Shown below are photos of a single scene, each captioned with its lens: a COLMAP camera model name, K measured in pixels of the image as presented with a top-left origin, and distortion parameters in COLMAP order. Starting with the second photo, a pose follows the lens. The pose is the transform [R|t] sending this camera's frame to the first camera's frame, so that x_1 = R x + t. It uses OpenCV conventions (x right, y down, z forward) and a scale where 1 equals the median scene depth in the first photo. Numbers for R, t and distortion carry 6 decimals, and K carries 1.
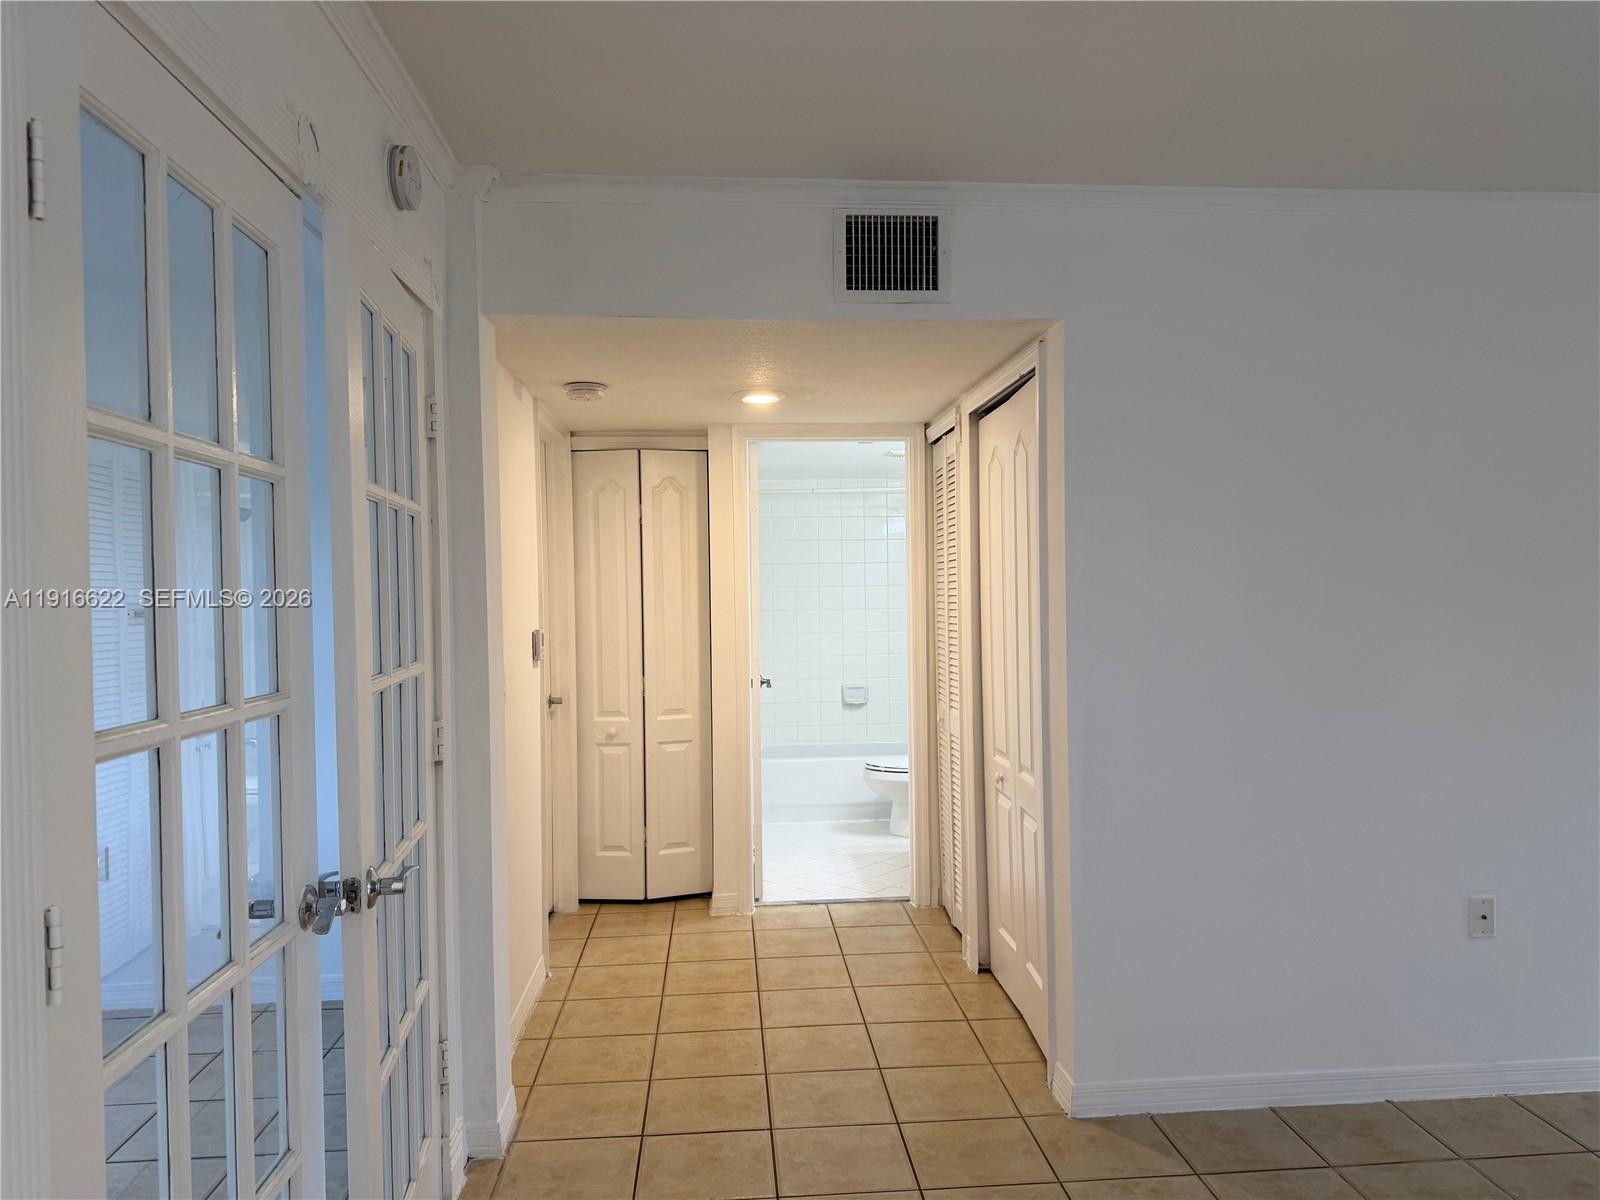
lens RADIAL K [[1140.5, 0, 807.2], [0, 1140.5, 607.0], [0, 0, 1]] dist [0.074648, -0.081112]
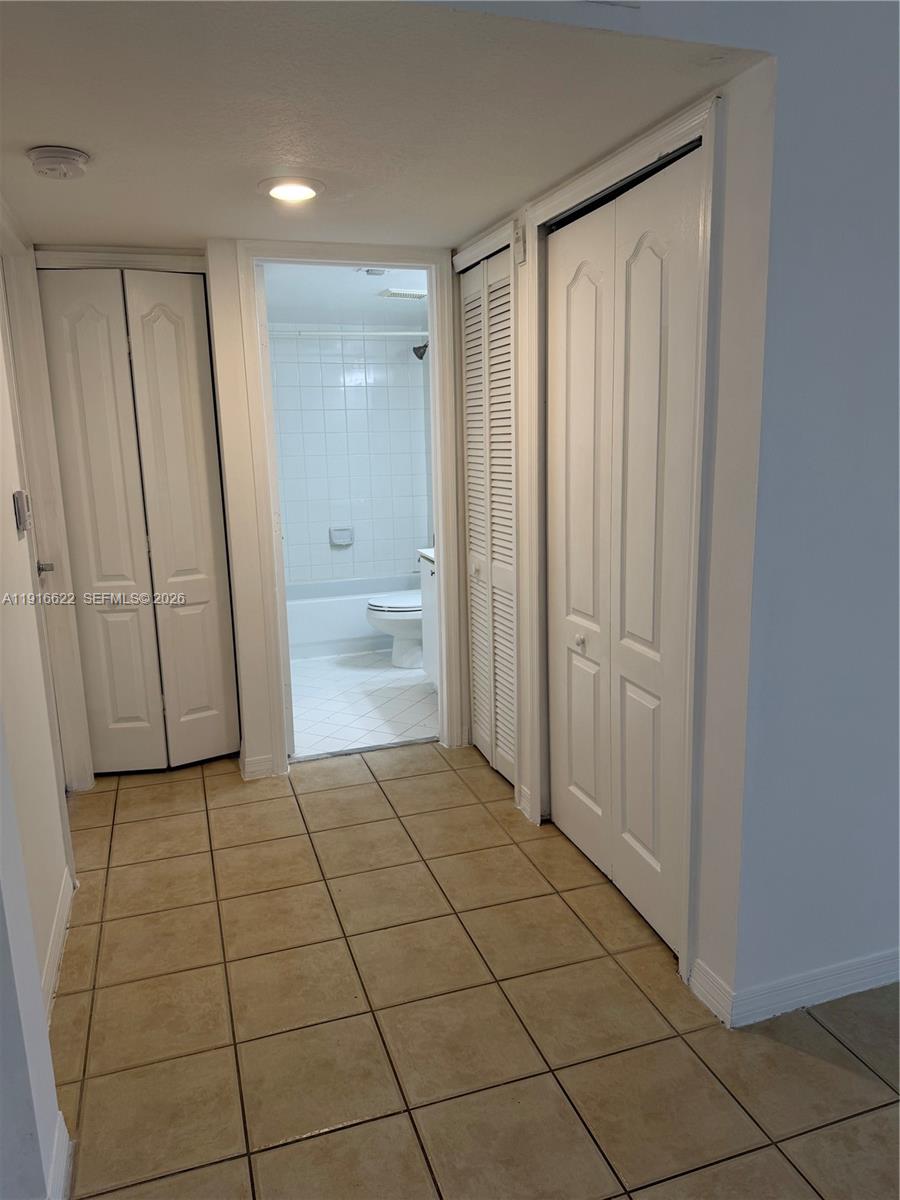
lens RADIAL K [[855.3, 0, 450.0], [0, 855.3, 600.0], [0, 0, 1]] dist [0.074648, -0.081112]
pose [[0.969912, -0.060910, 0.235715, -0.082159], [0.018122, 0.983574, 0.179592, -0.008798], [-0.242782, -0.169917, 0.955084, 0.303998]]
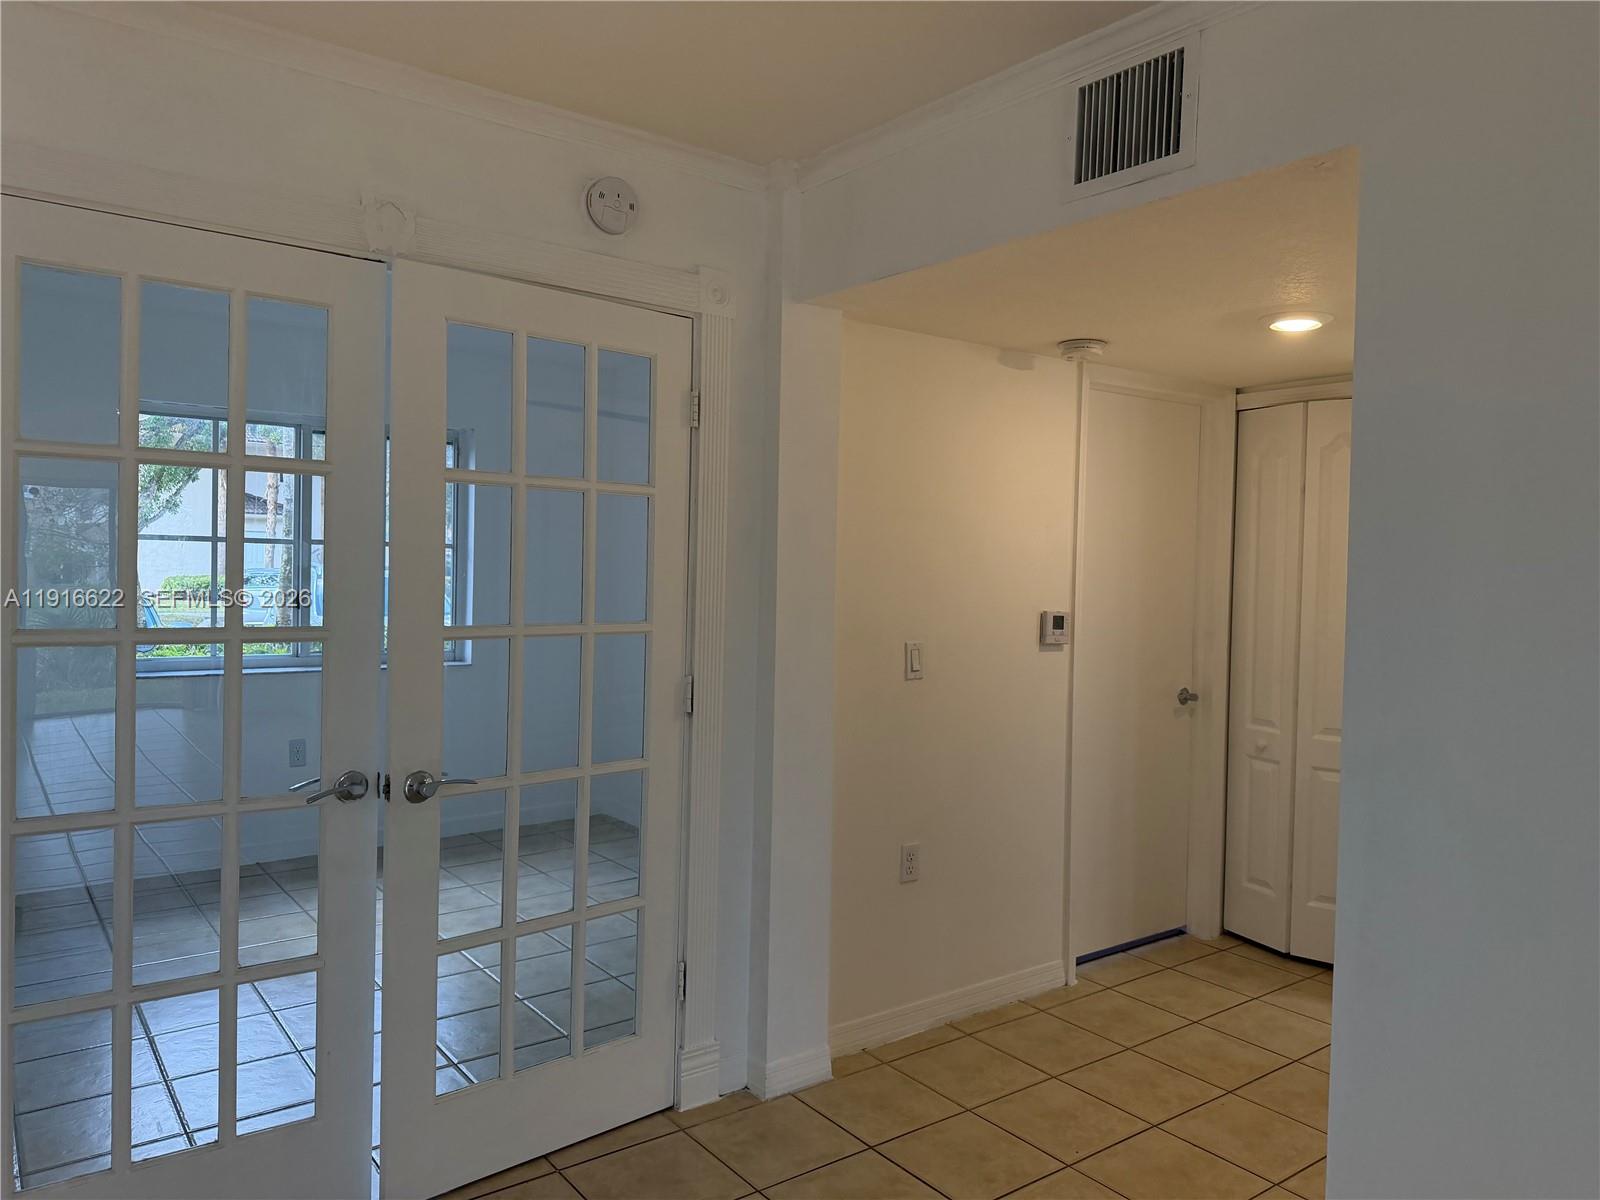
lens RADIAL K [[1140.5, 0, 807.2], [0, 1140.5, 607.0], [0, 0, 1]] dist [0.074648, -0.081112]
pose [[0.547121, 0.057554, -0.835072, 0.383140], [-0.042891, 0.998250, 0.040699, -0.012782], [0.835954, 0.013550, 0.548633, 0.279857]]
